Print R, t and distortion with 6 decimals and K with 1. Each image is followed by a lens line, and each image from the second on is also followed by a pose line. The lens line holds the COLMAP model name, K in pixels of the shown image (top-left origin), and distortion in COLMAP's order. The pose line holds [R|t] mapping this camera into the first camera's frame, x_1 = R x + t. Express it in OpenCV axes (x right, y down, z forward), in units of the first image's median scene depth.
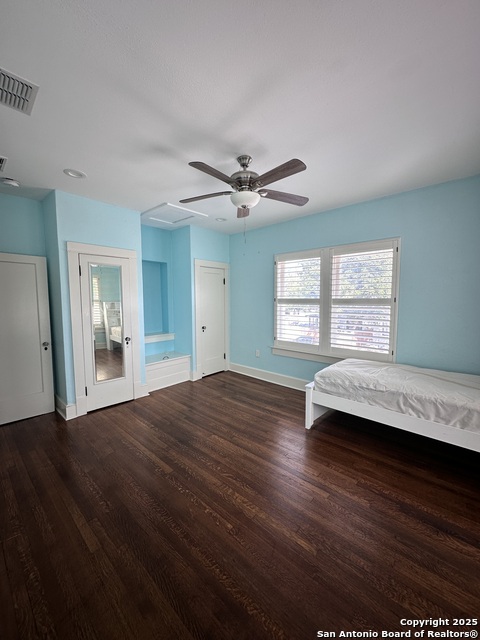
lens RADIAL K [[254.0, 0, 240.0], [0, 254.0, 320.0], [0, 0, 1]] dist [-0.001615, -0.000191]
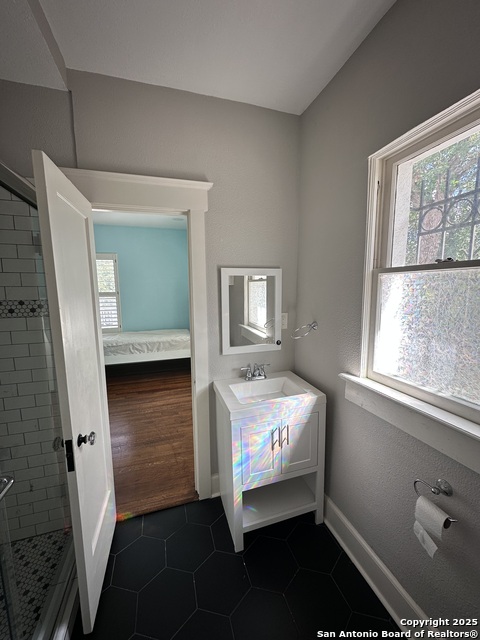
lens RADIAL K [[254.0, 0, 240.0], [0, 254.0, 320.0], [0, 0, 1]] dist [-0.001615, -0.000191]
pose [[0.505822, -0.115971, 0.854807, -0.537351], [0.081761, 0.992906, 0.086326, 0.020537], [-0.858754, 0.026224, 0.511716, -0.655731]]
